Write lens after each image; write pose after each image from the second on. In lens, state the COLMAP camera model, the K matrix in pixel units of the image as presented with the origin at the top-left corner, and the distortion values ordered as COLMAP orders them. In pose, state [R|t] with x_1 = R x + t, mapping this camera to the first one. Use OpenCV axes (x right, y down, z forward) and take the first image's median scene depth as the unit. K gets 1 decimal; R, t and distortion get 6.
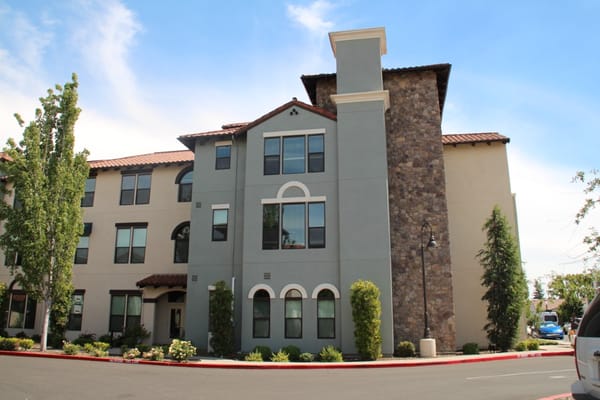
lens RADIAL K [[495.3, 0, 304.1], [0, 495.3, 198.5], [0, 0, 1]] dist [-0.170198, 0.115591]
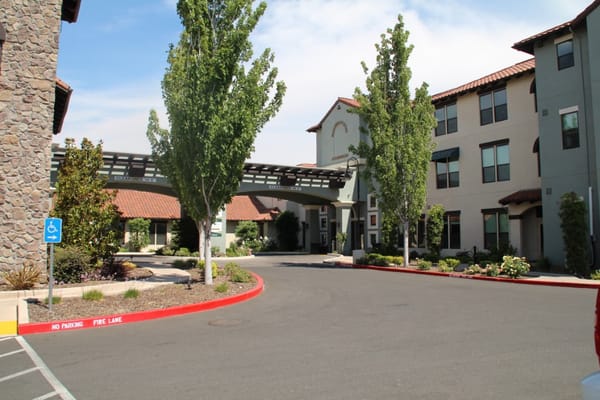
lens RADIAL K [[485.6, 0, 300.0], [0, 485.6, 200.0], [0, 0, 1]] dist [-0.096455, 0.060099]
pose [[0.690487, -0.064170, -0.720493, 0.102041], [0.185045, 0.978584, 0.090181, 0.007900], [0.699276, -0.195592, 0.687573, 0.032055]]
